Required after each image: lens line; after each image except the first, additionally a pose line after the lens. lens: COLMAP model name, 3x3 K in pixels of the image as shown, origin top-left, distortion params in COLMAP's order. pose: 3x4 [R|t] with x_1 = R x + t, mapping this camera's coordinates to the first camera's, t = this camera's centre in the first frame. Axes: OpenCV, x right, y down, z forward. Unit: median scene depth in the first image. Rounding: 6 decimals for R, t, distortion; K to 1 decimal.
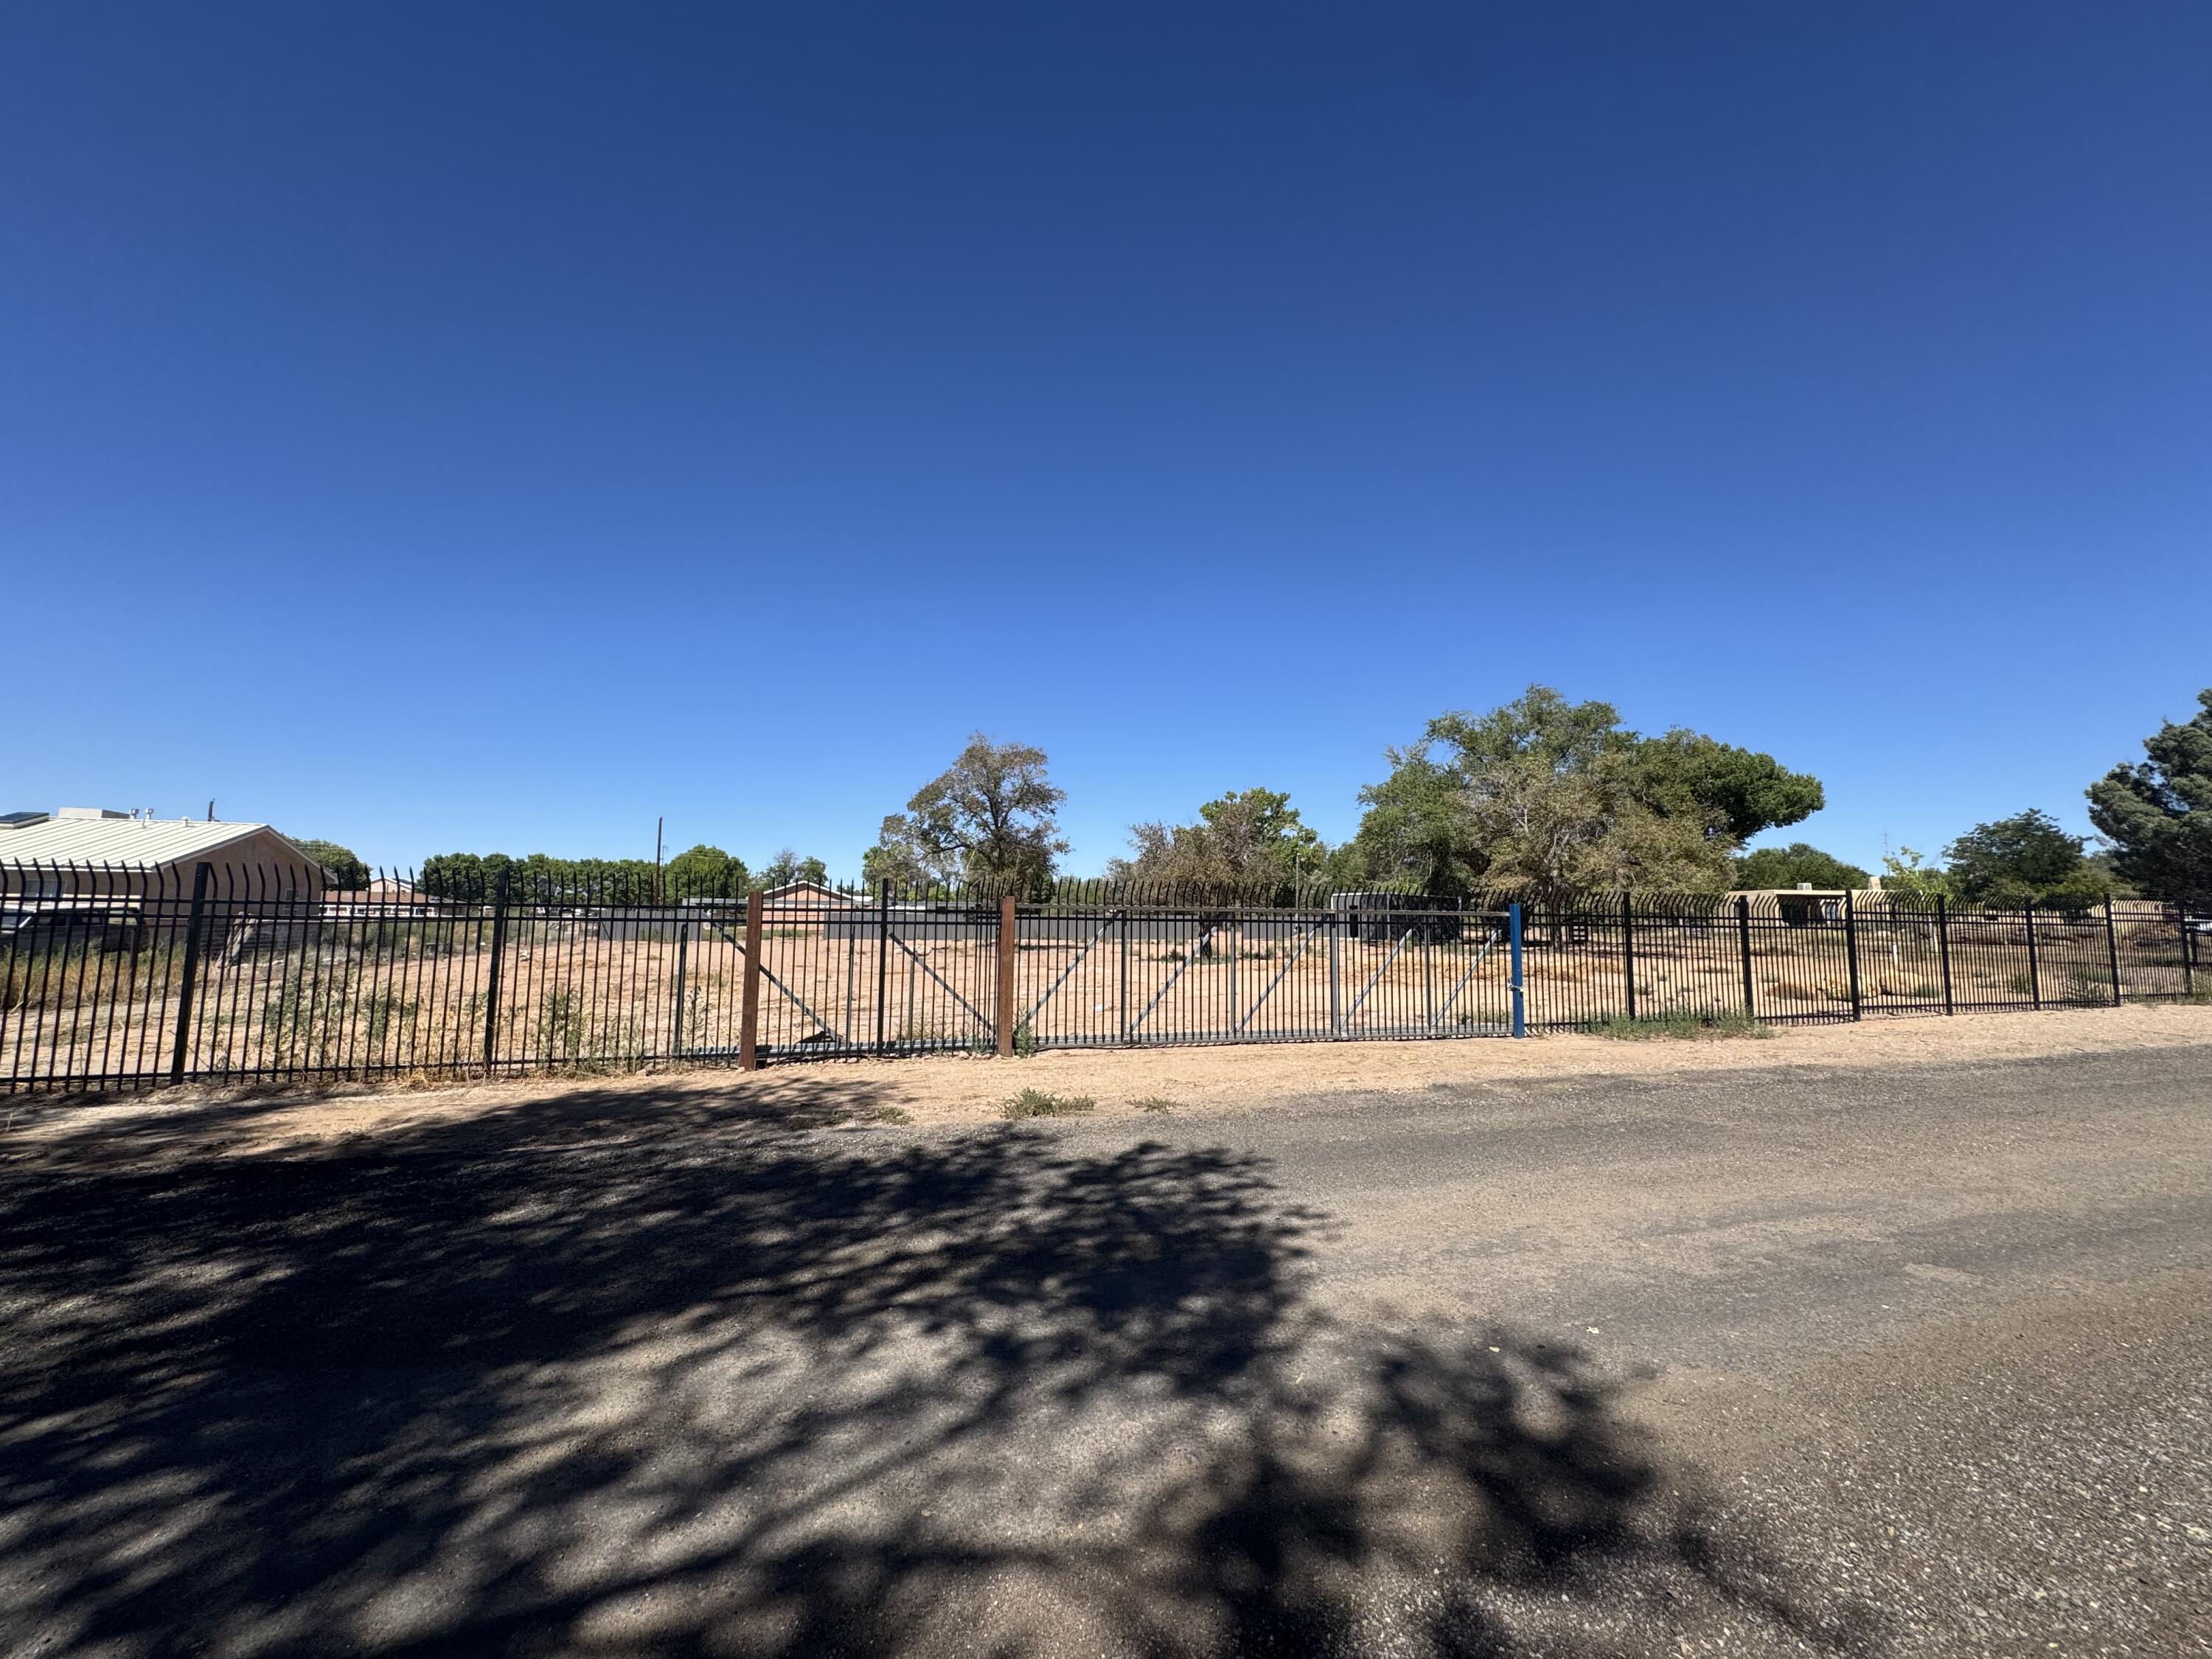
lens RADIAL K [[889.9, 0, 1094.3], [0, 889.9, 824.8], [0, 0, 1]] dist [-0.003839, 0.001117]
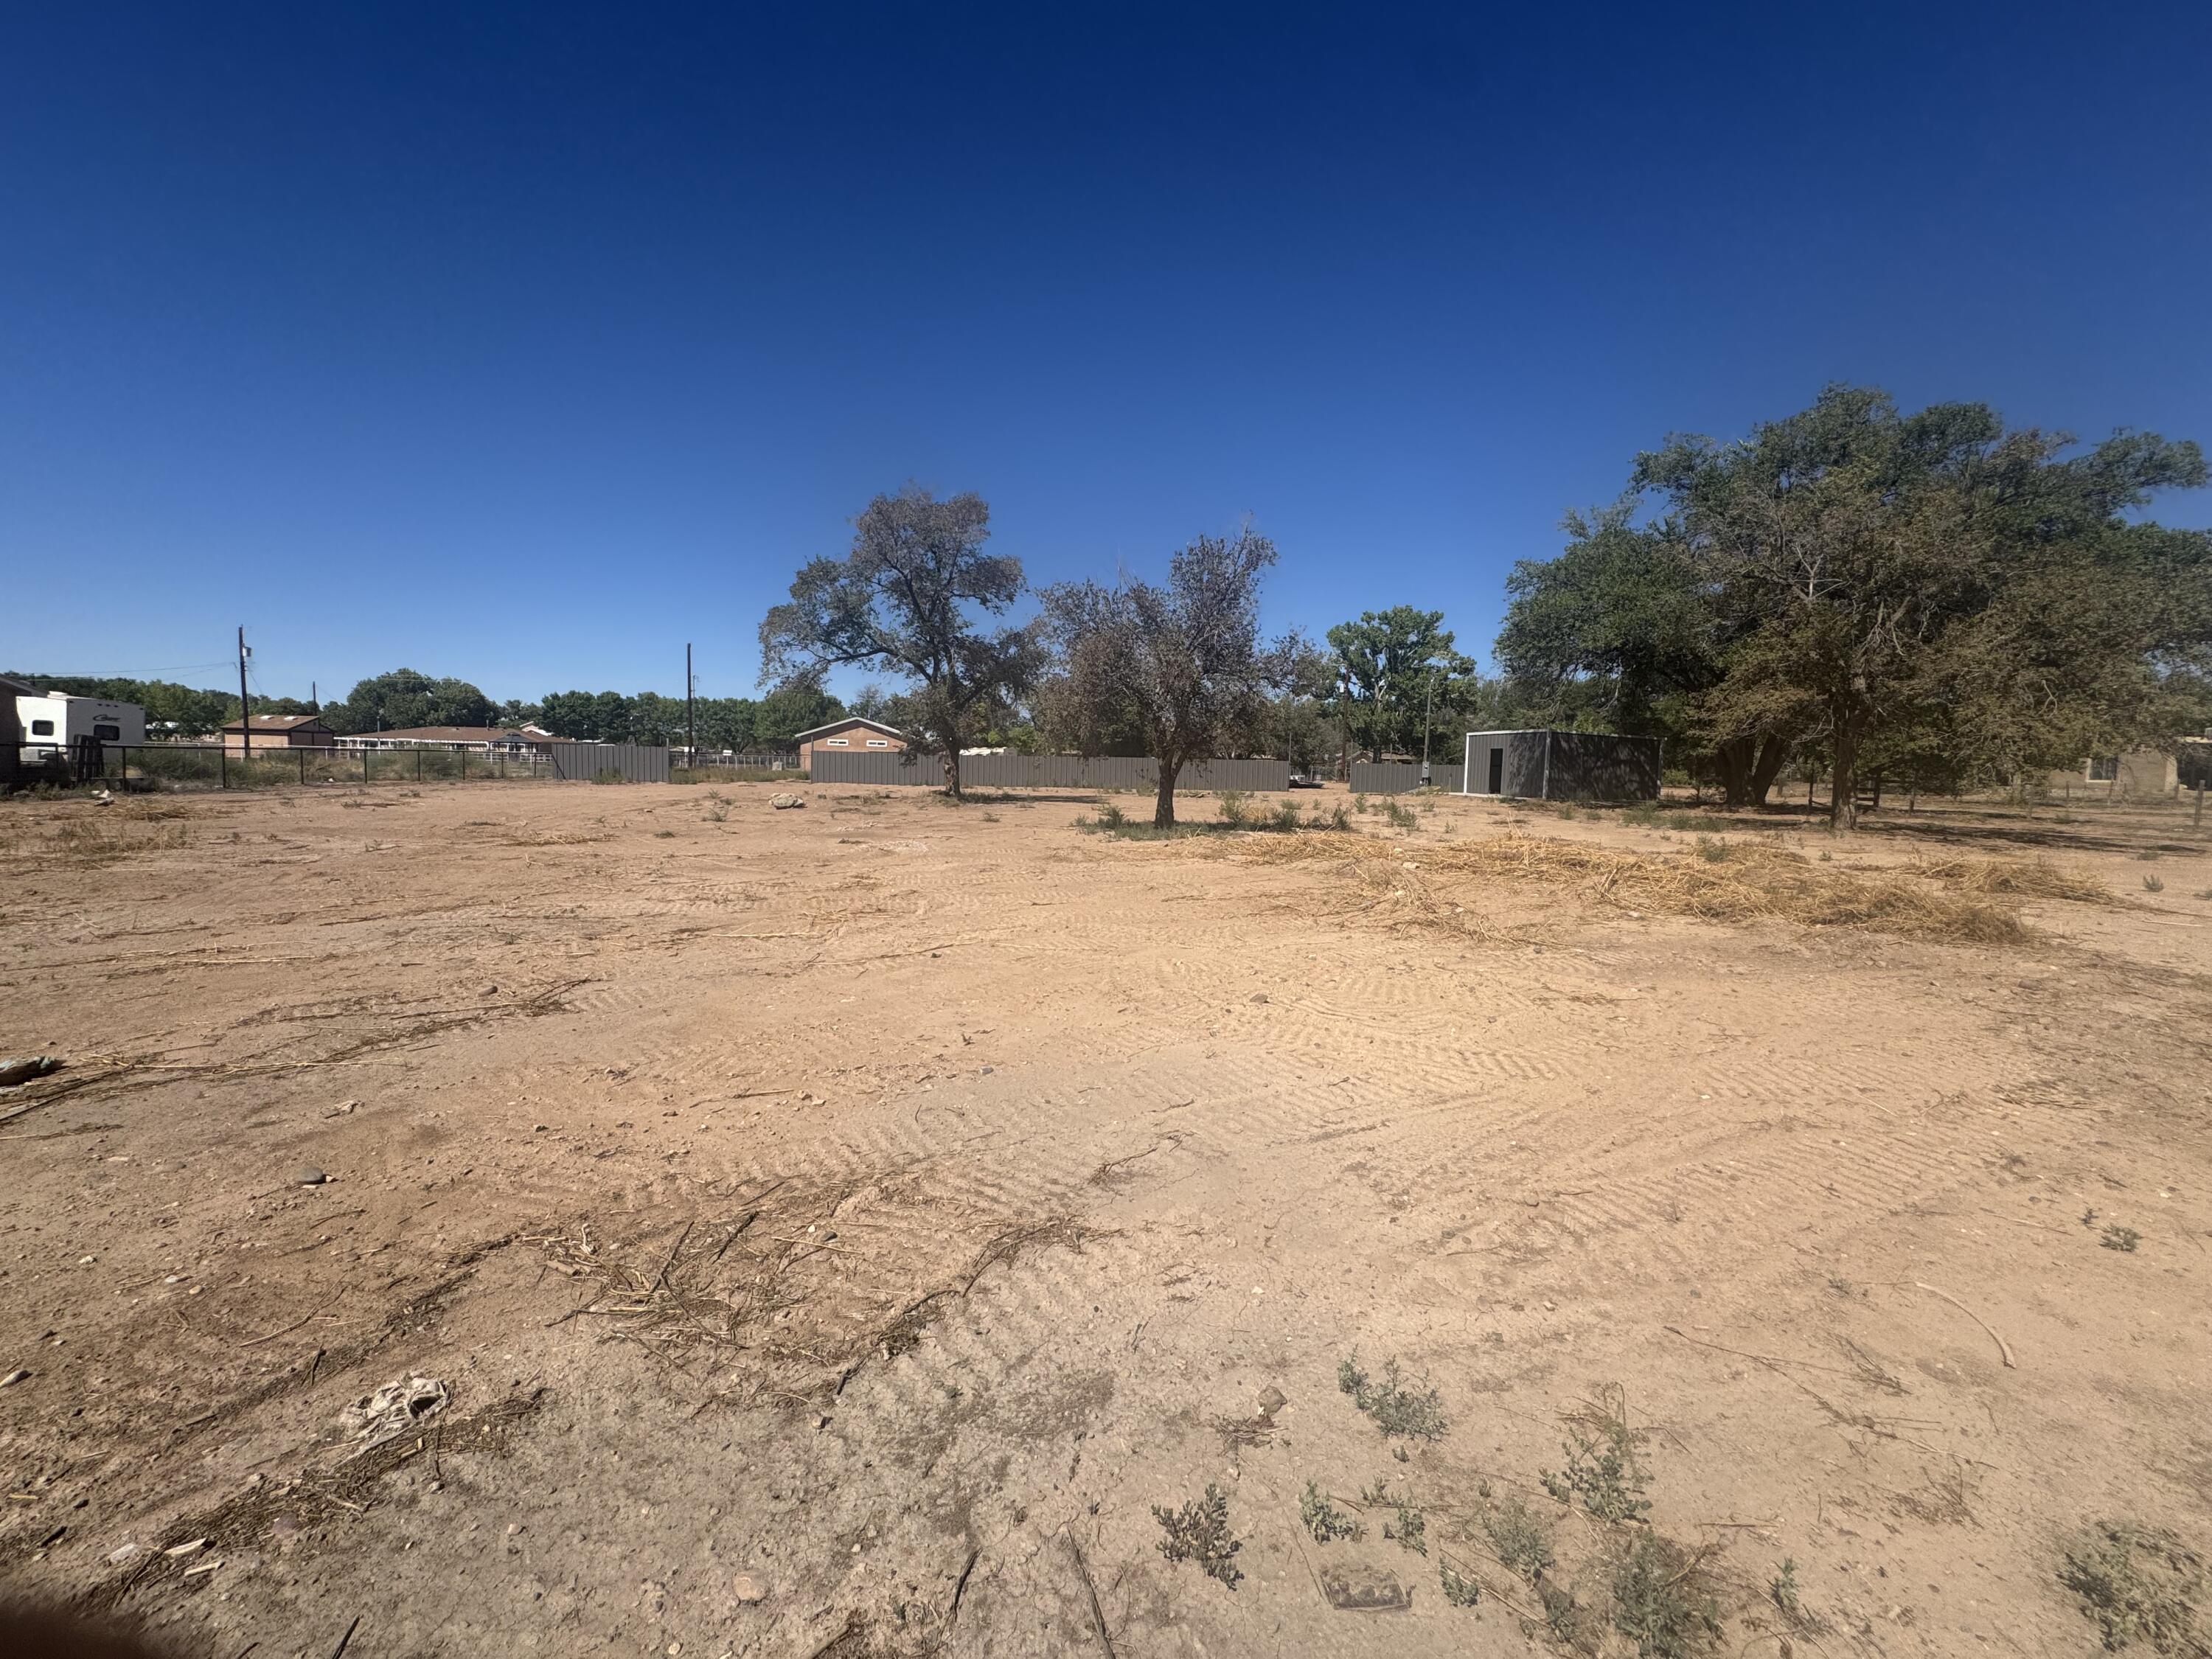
lens RADIAL K [[889.9, 0, 1099.7], [0, 889.9, 825.2], [0, 0, 1]] dist [-0.003839, 0.001117]
pose [[0.985033, 0.027200, -0.170205, 0.121394], [0.002141, 0.985464, 0.169873, 0.035523], [0.172352, -0.167695, 0.970656, 0.296217]]
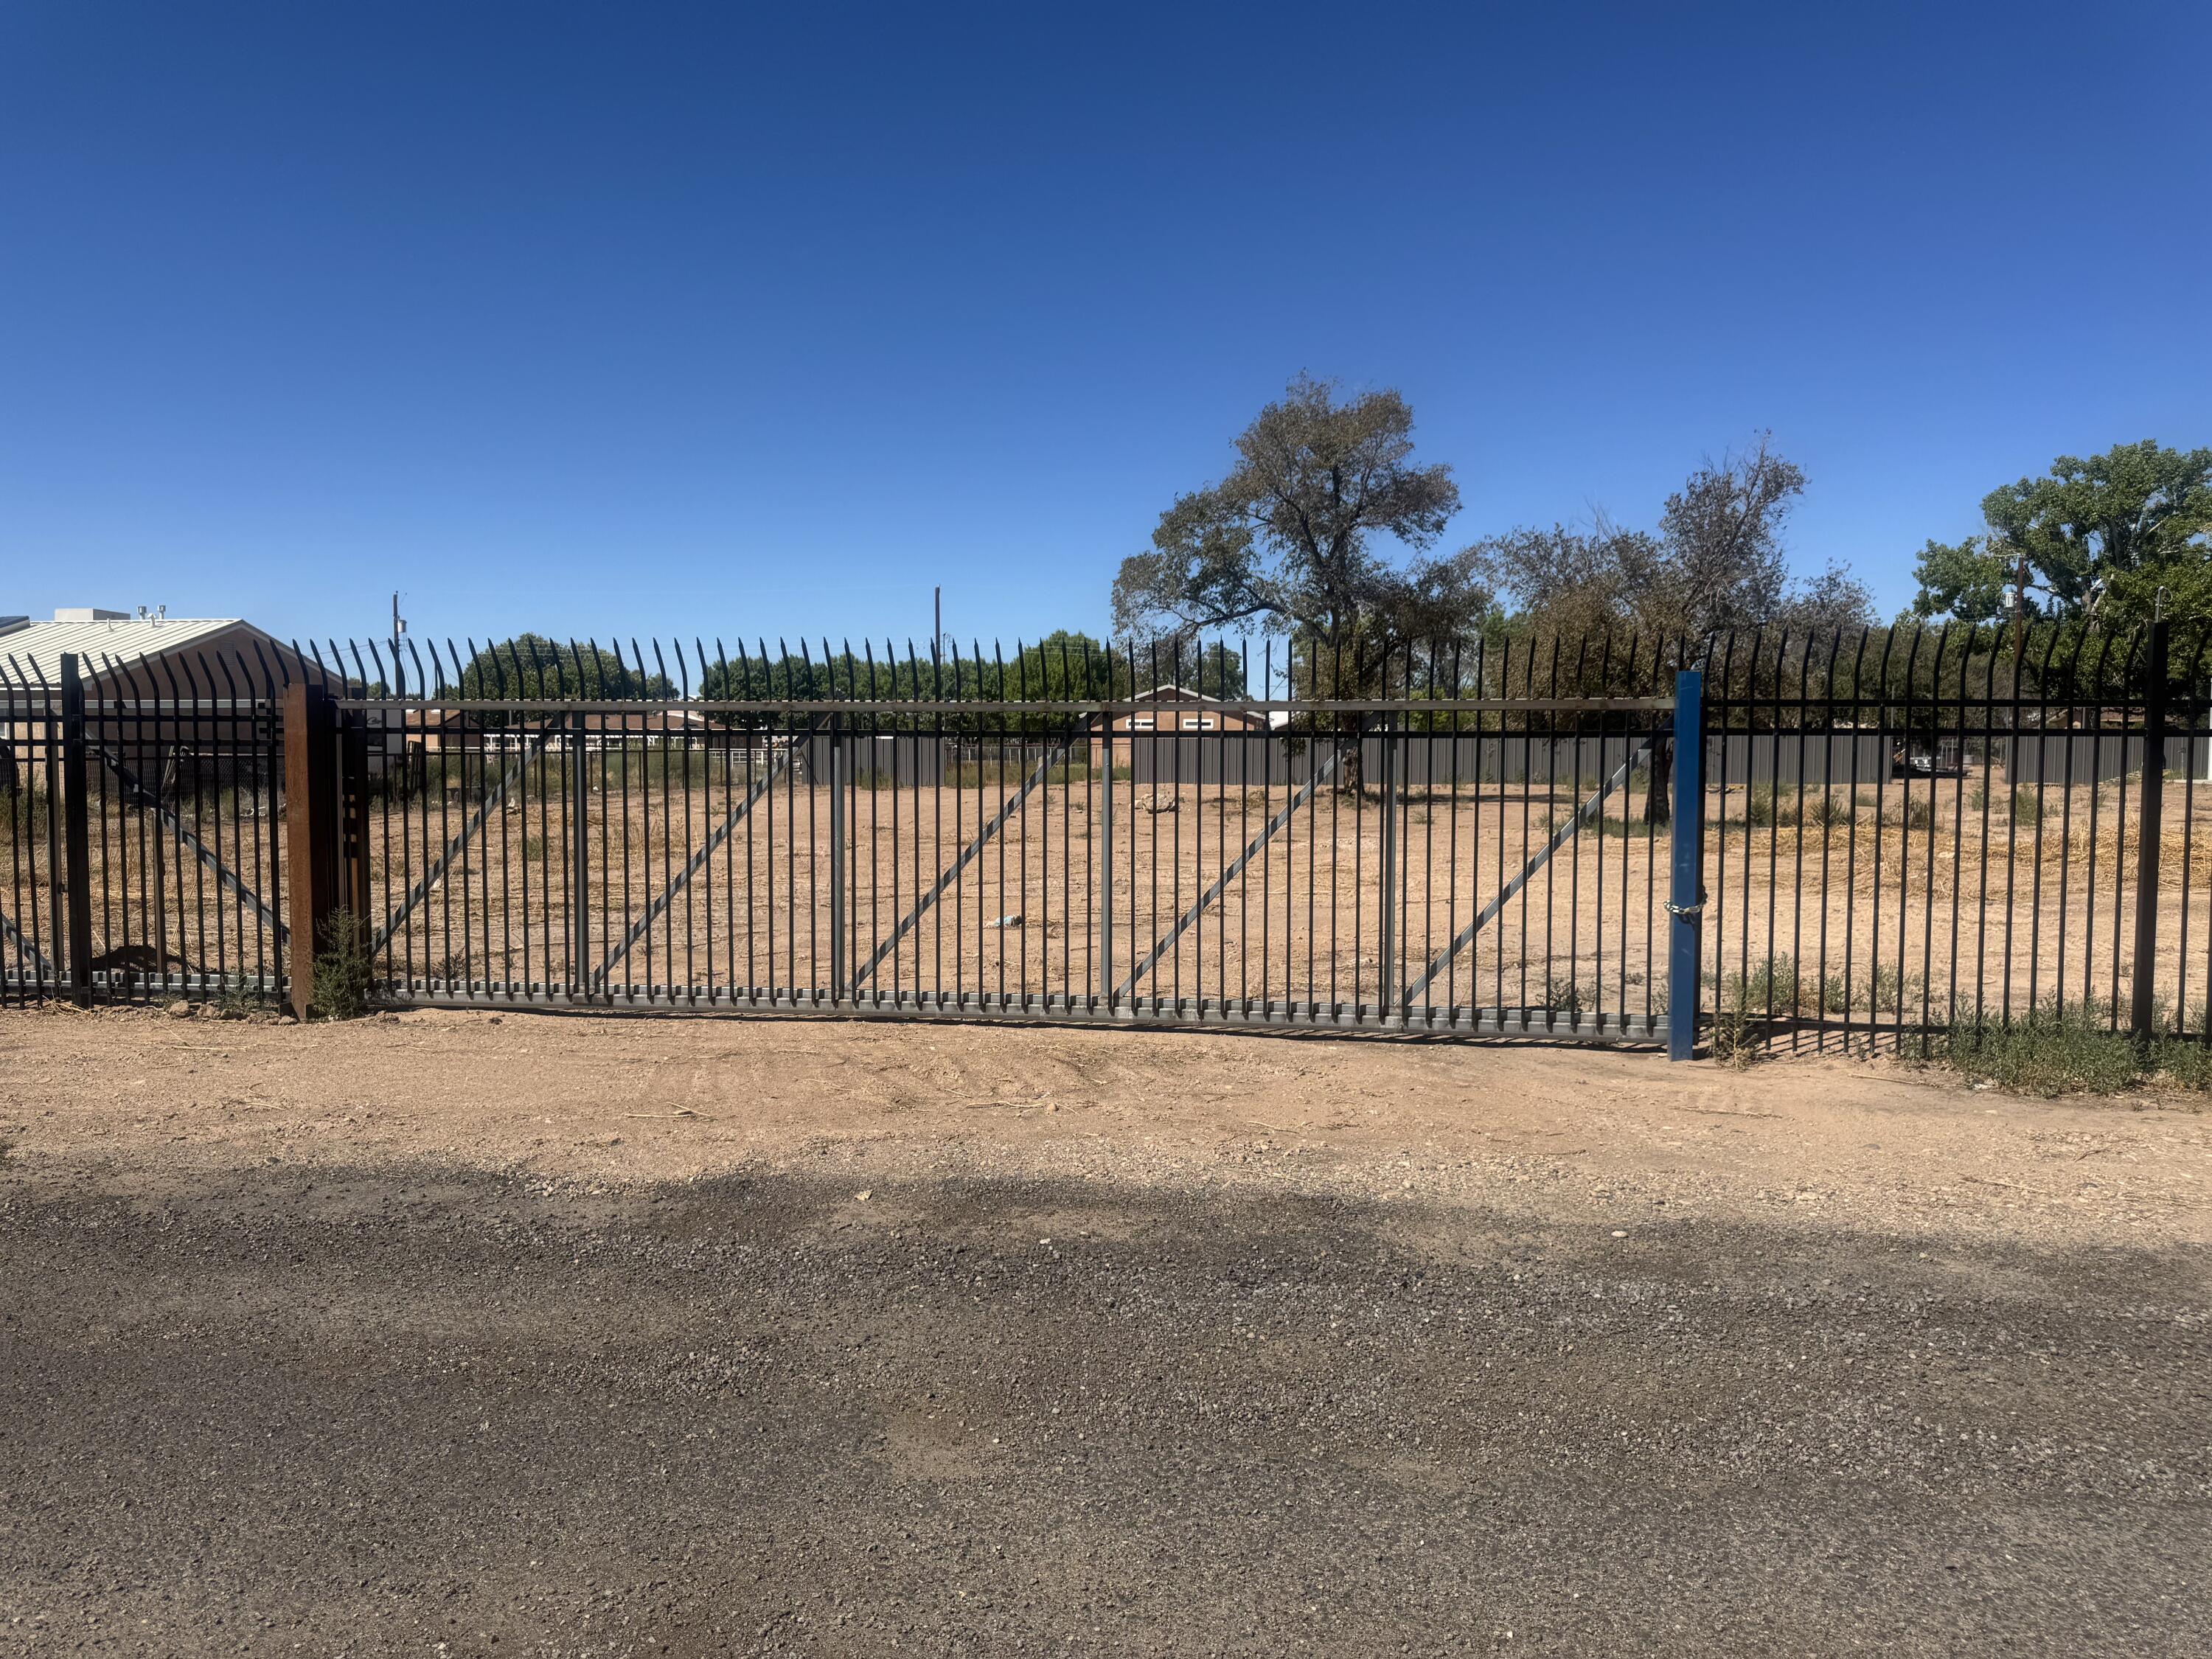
lens RADIAL K [[1566.5, 0, 1106.0], [0, 1566.5, 902.9], [0, 0, 1]] dist [0.027326, -0.011805]
pose [[0.901806, 0.033223, -0.430862, 0.149066], [0.054123, 0.980506, 0.188887, 0.013244], [0.428738, -0.193659, 0.882428, 0.097168]]
